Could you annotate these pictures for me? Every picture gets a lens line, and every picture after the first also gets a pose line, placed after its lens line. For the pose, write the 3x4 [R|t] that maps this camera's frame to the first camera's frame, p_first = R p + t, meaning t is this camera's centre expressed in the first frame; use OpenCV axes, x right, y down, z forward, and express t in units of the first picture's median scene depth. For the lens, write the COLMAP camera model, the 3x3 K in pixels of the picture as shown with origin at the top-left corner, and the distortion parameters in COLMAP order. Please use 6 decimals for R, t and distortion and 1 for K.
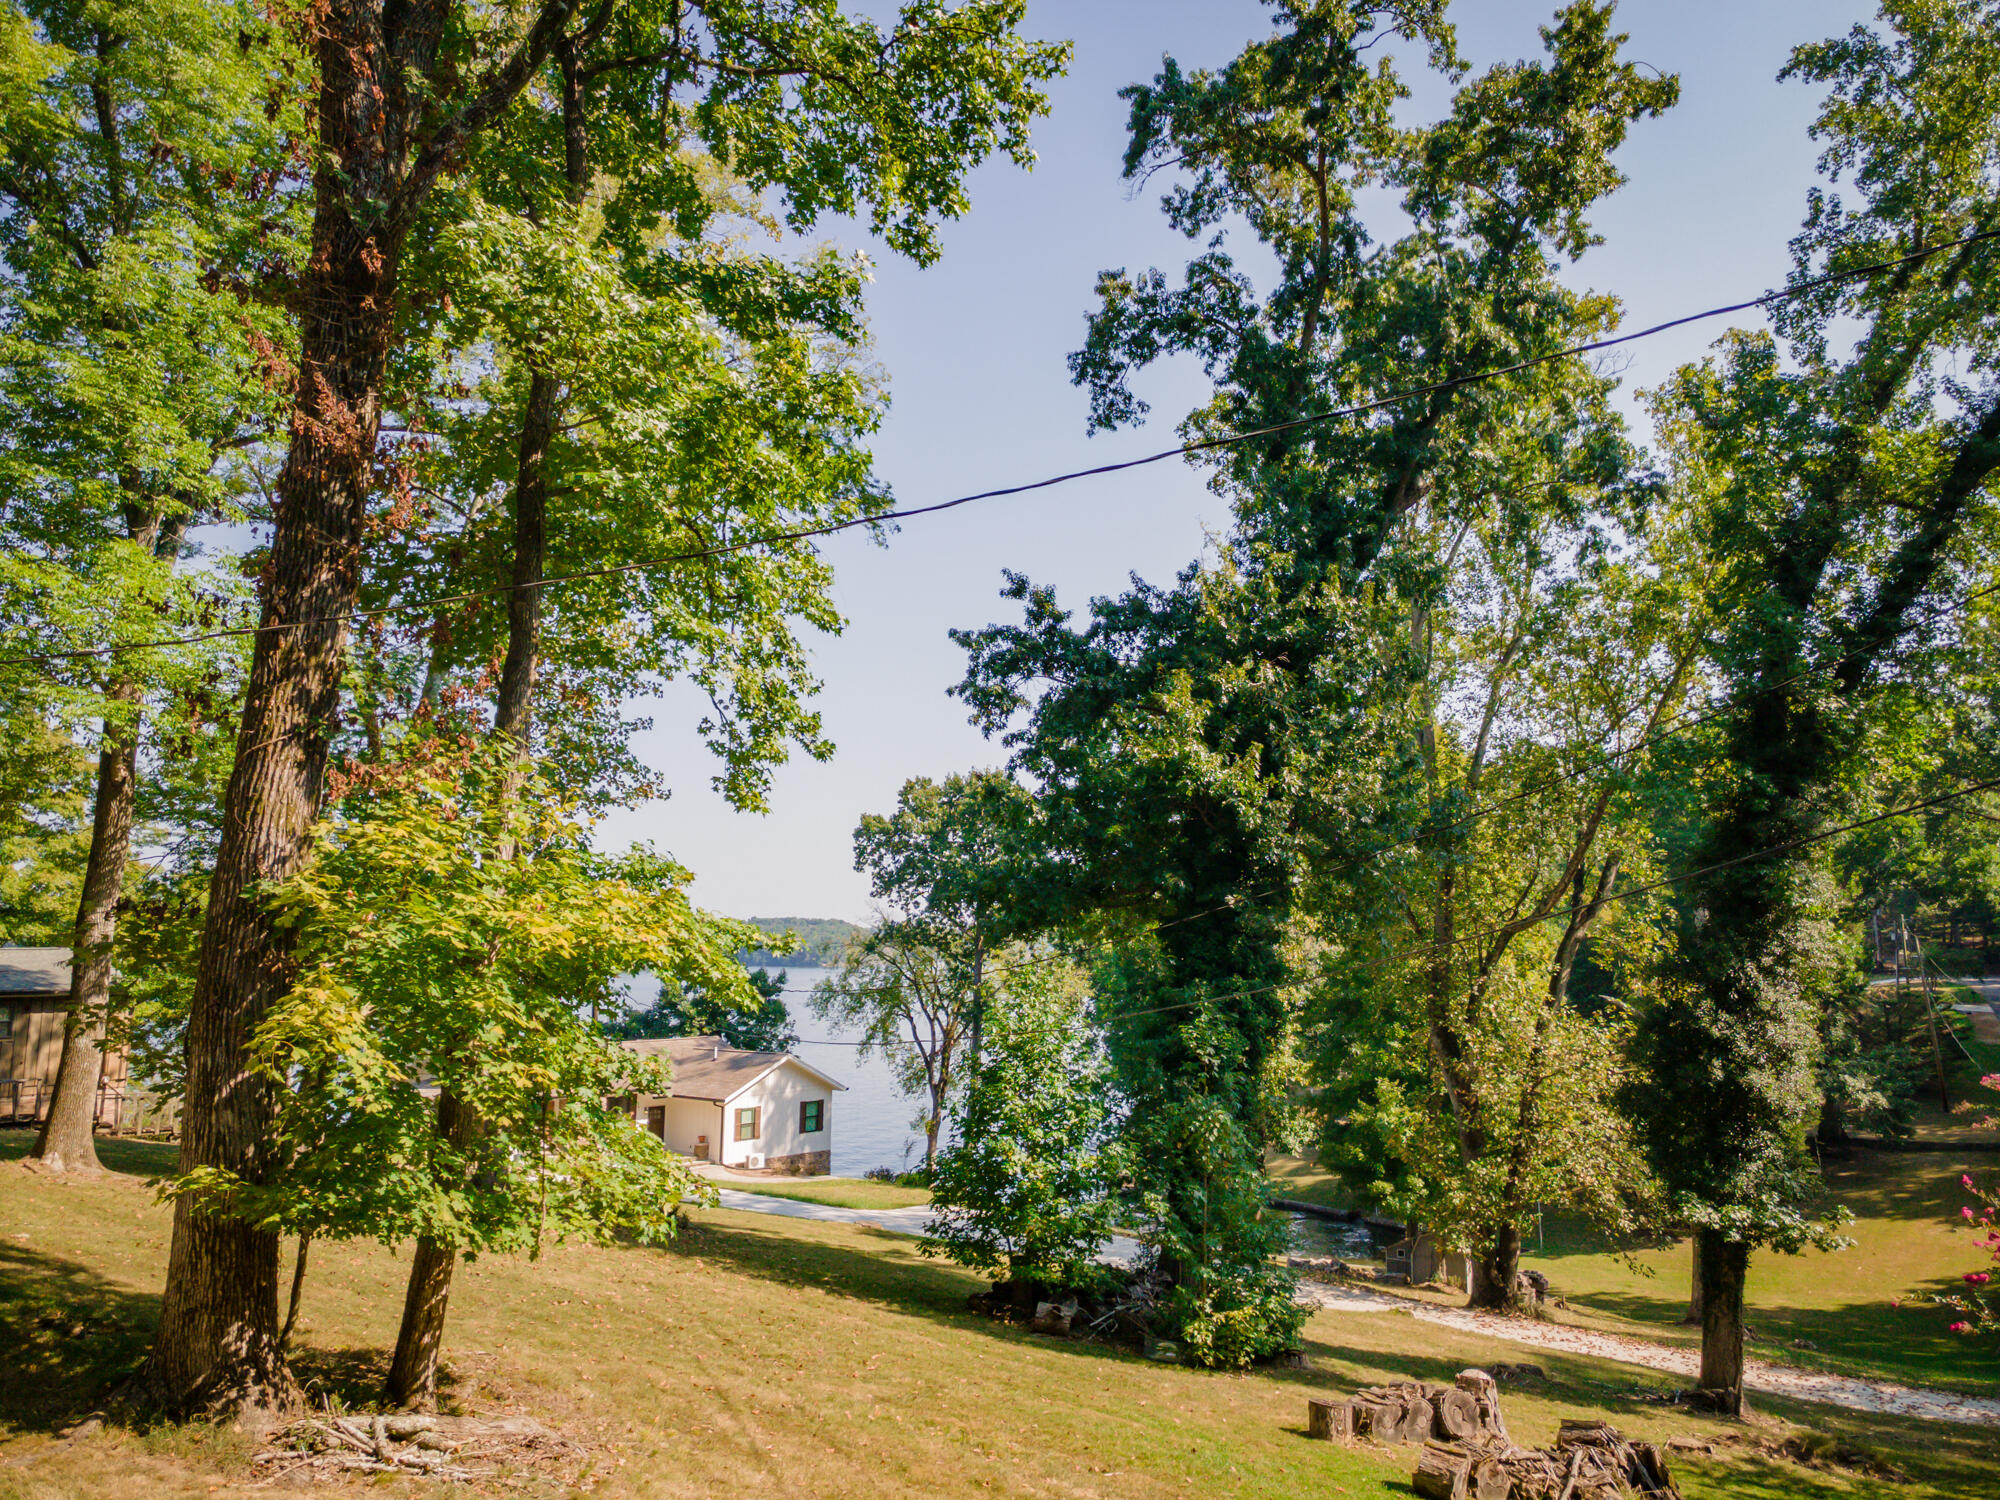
lens RADIAL K [[1437.4, 0, 1004.0], [0, 1437.4, 759.3], [0, 0, 1]] dist [0.018338, 0.042653]
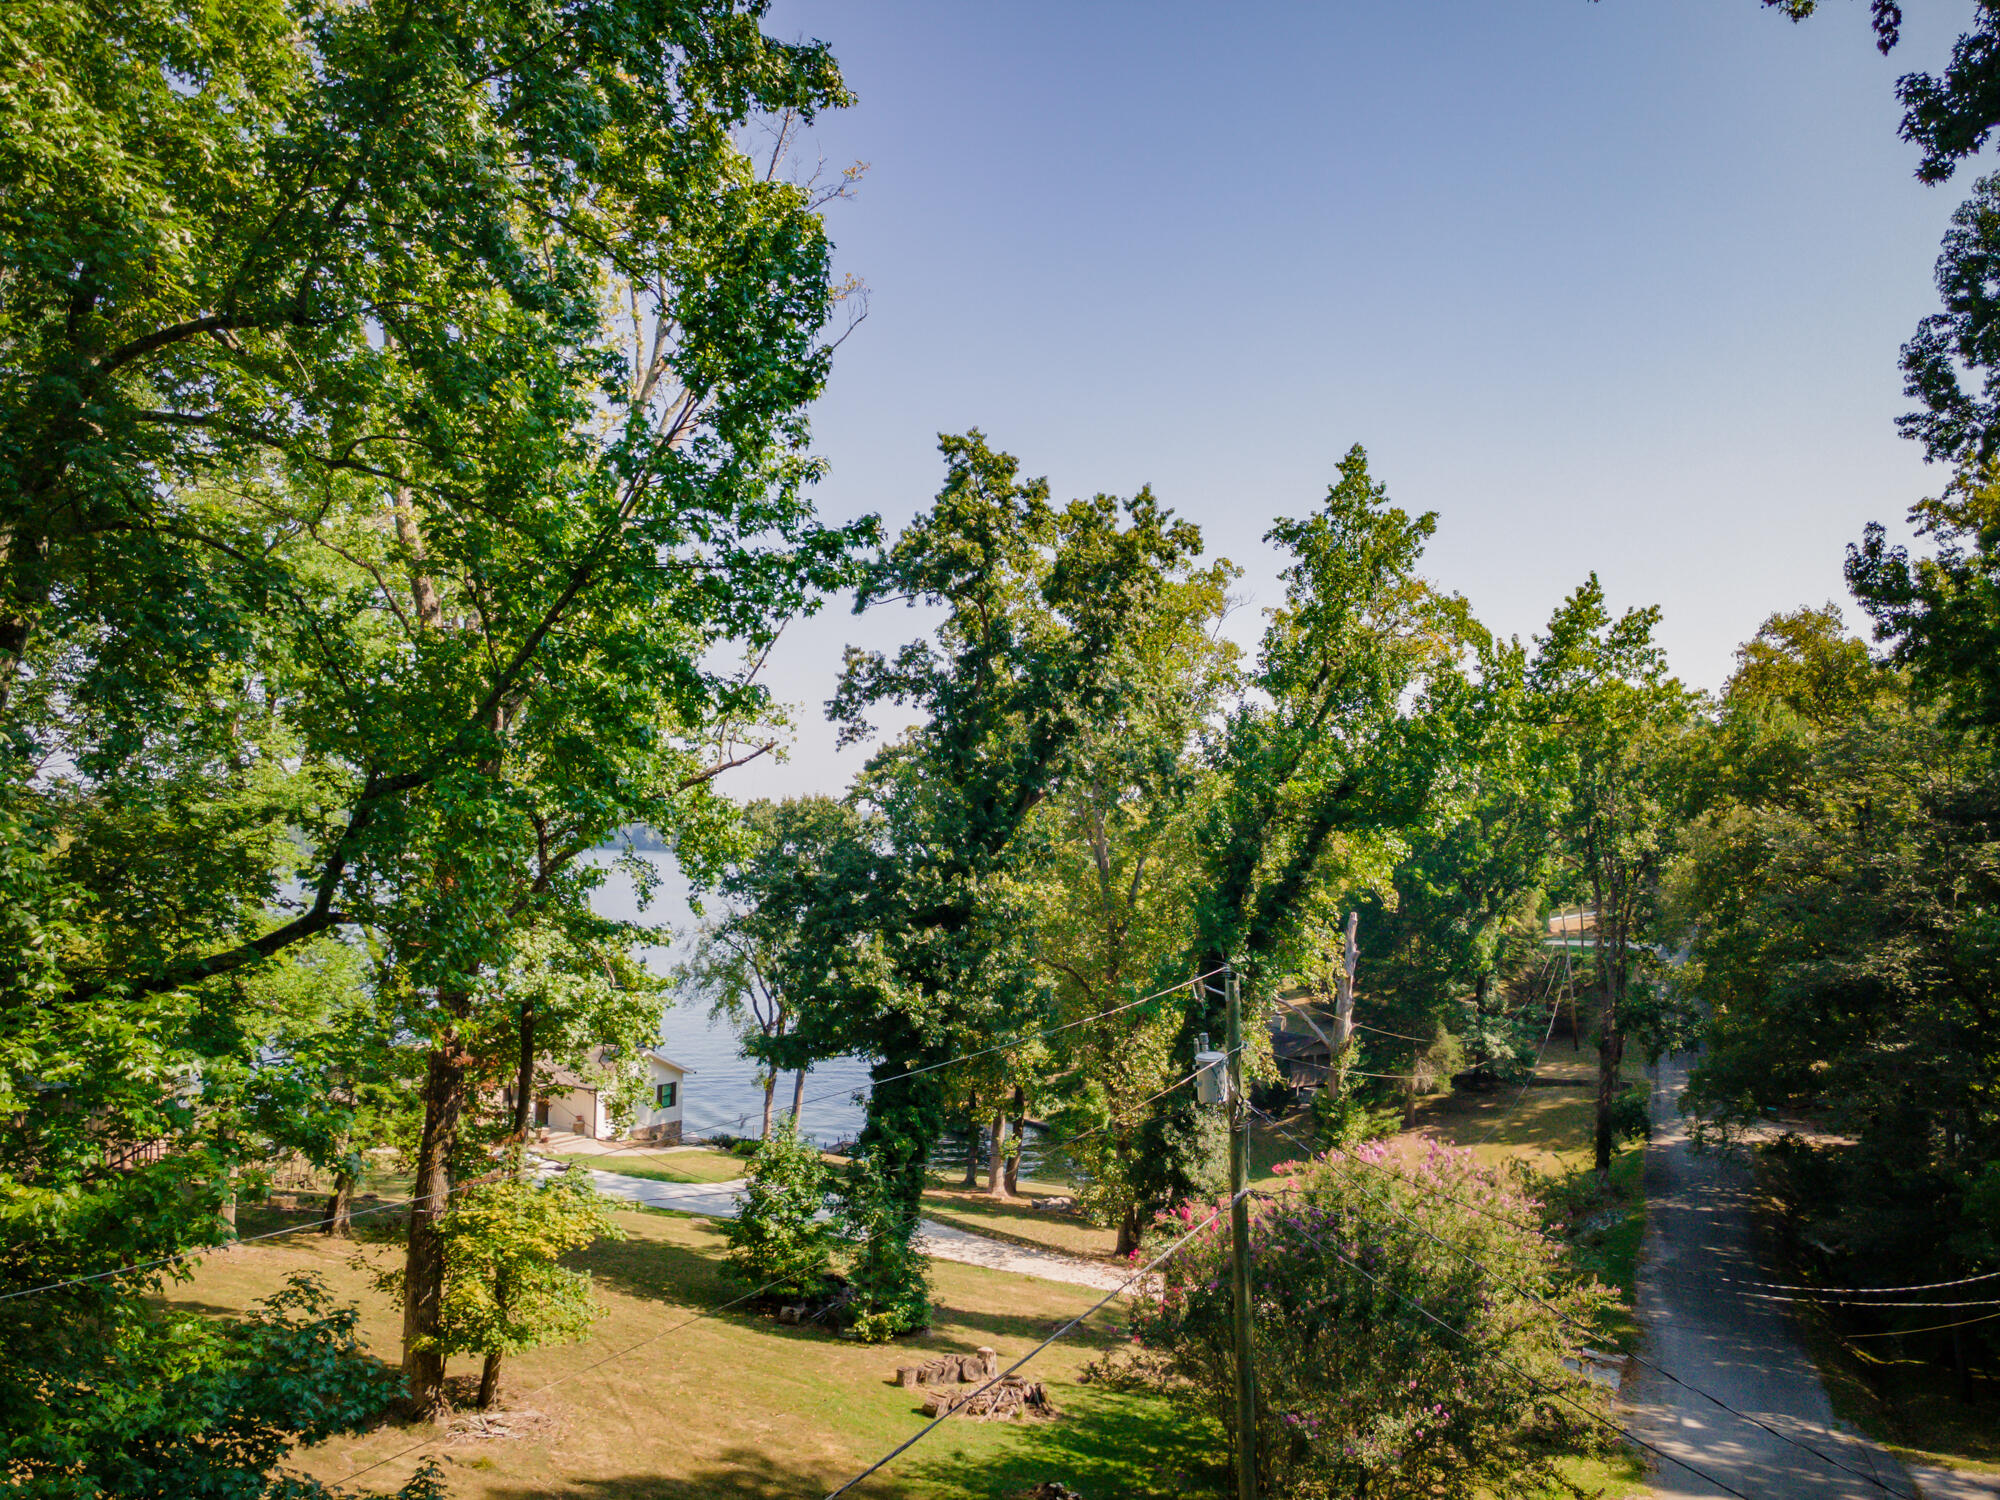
lens RADIAL K [[1437.4, 0, 1004.0], [0, 1437.4, 759.3], [0, 0, 1]] dist [0.018338, 0.042653]
pose [[0.995776, 0.009257, 0.091346, 0.113145], [-0.017103, 0.996192, 0.085490, -0.414539], [-0.090207, -0.086691, 0.992143, -0.679571]]
